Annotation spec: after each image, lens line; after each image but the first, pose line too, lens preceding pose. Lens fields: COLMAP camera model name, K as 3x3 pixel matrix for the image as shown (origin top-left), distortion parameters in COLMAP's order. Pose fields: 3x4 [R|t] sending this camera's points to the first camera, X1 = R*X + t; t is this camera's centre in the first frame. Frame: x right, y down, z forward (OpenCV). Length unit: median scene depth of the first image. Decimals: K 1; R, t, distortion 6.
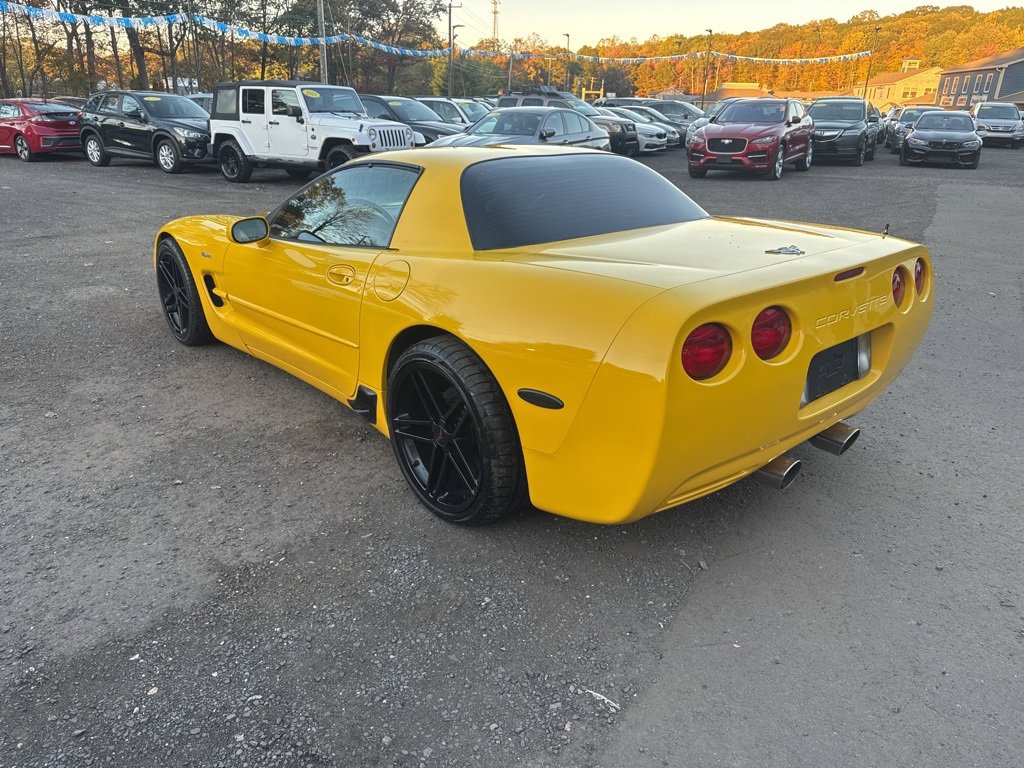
lens RADIAL K [[723.4, 0, 513.3], [0, 723.4, 387.8], [0, 0, 1]] dist [0.024273, -0.025622]
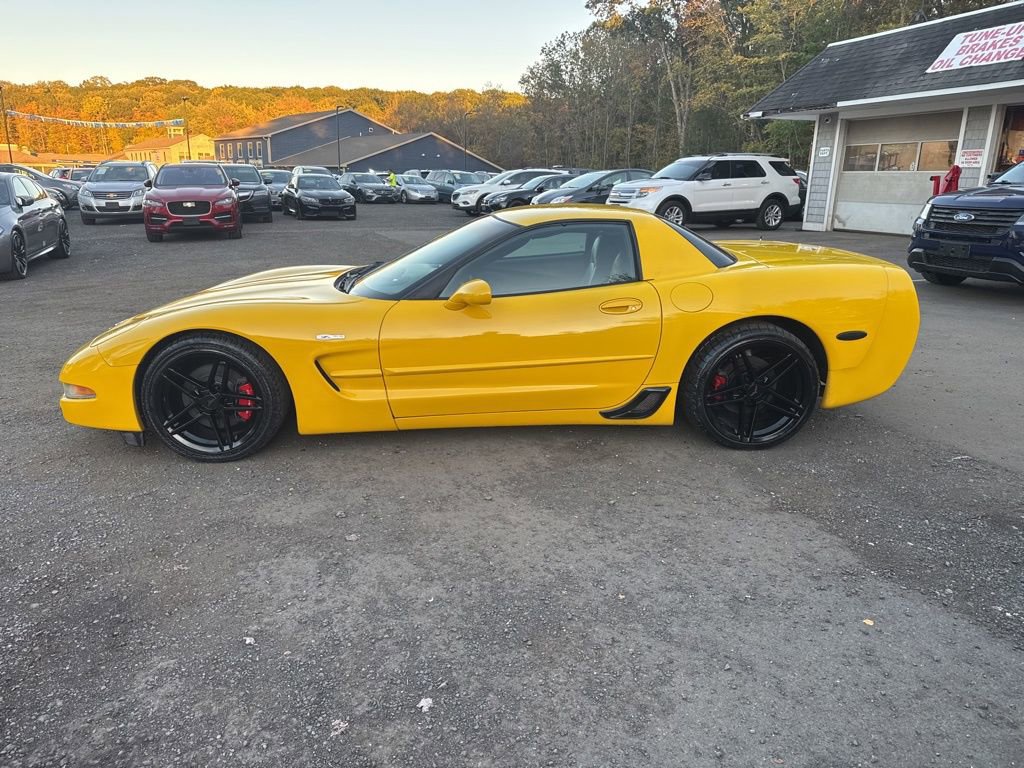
lens RADIAL K [[723.4, 0, 510.5], [0, 723.4, 382.9], [0, 0, 1]] dist [0.024273, -0.025622]
pose [[0.614945, -0.225077, 0.755767, -0.248141], [0.287018, 0.956549, 0.051335, -0.027431], [-0.734482, 0.185350, 0.652826, 0.064759]]
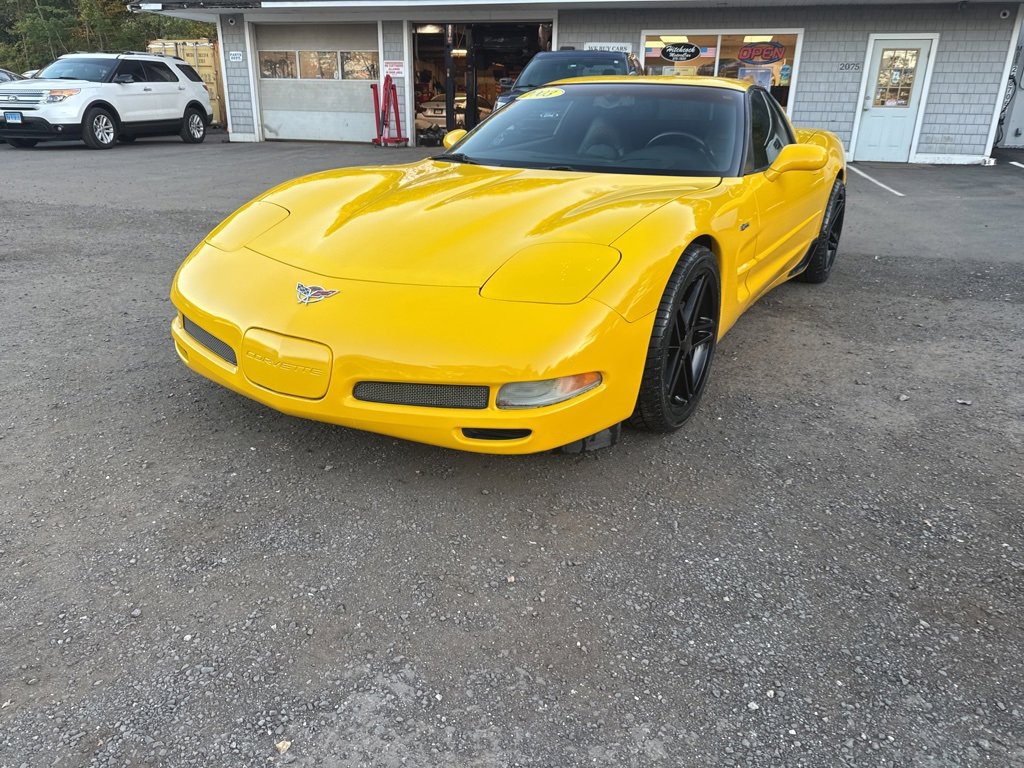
lens RADIAL K [[723.4, 0, 514.8], [0, 723.4, 386.4], [0, 0, 1]] dist [0.024273, -0.025622]
pose [[-0.299770, -0.361037, 0.883057, -0.269437], [0.322732, 0.832675, 0.449995, -0.115114], [-0.897765, 0.419886, -0.133093, 0.348868]]
